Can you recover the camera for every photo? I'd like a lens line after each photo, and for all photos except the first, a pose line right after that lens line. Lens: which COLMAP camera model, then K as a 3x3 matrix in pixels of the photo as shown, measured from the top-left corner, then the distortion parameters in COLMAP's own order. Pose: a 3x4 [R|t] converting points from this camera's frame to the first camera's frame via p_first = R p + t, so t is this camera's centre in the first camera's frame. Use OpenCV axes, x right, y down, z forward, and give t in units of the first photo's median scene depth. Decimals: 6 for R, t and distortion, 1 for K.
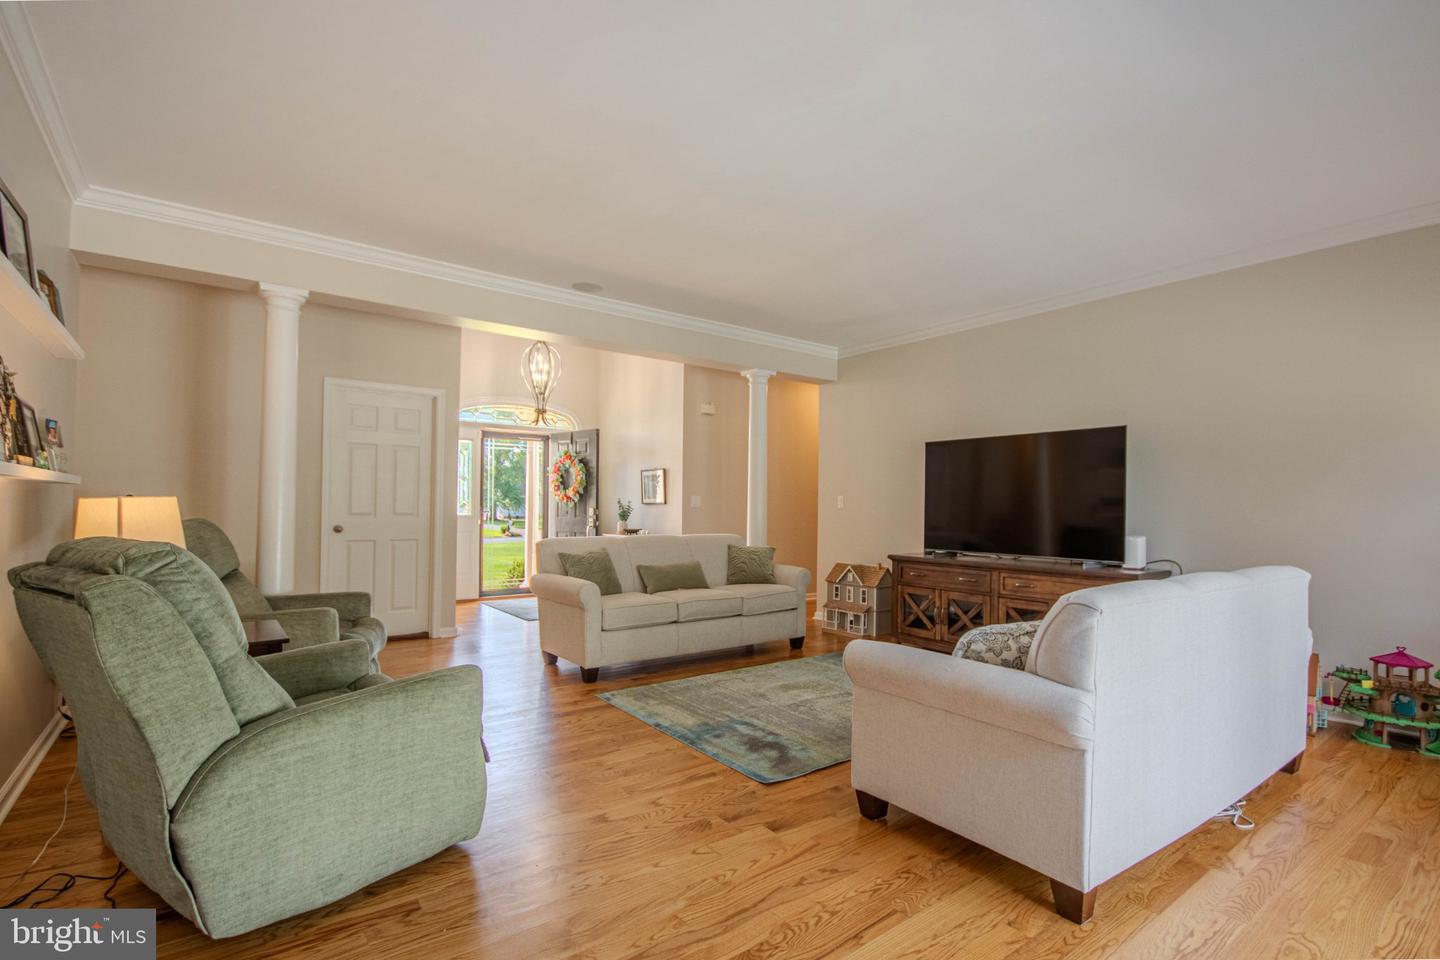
lens RADIAL K [[682.3, 0, 723.7], [0, 682.3, 486.6], [0, 0, 1]] dist [0.013366, -0.011958]
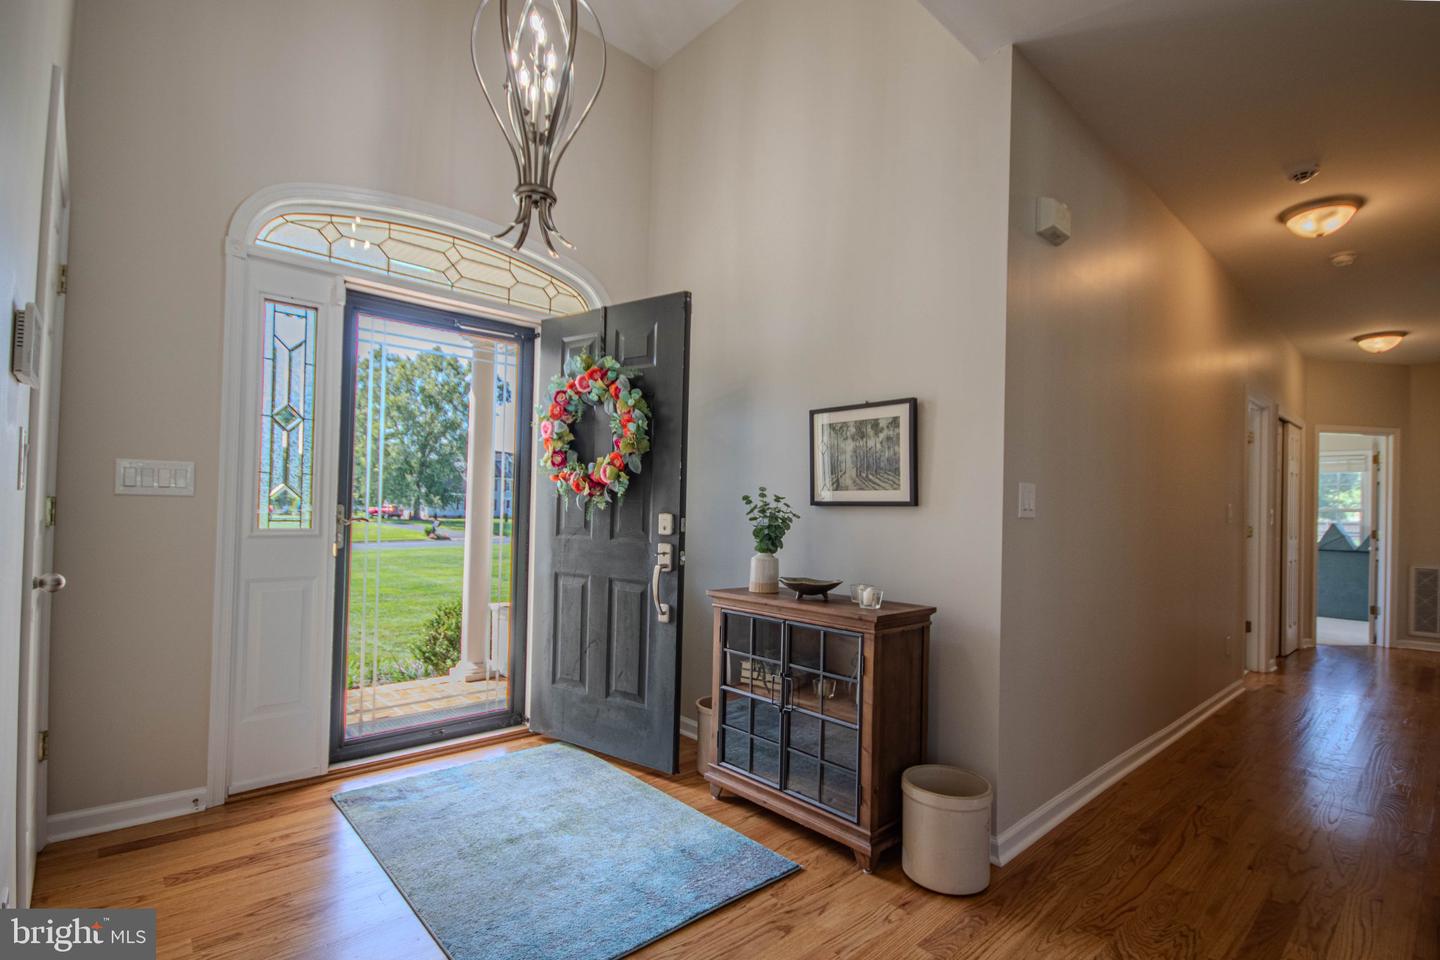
lens RADIAL K [[682.3, 0, 724.1], [0, 682.3, 493.0], [0, 0, 1]] dist [0.013366, -0.011958]
pose [[0.995376, 0.017184, 0.094505, -0.193009], [-0.017949, 0.999813, 0.007253, 0.017105], [-0.094363, -0.008916, 0.995498, 0.627847]]
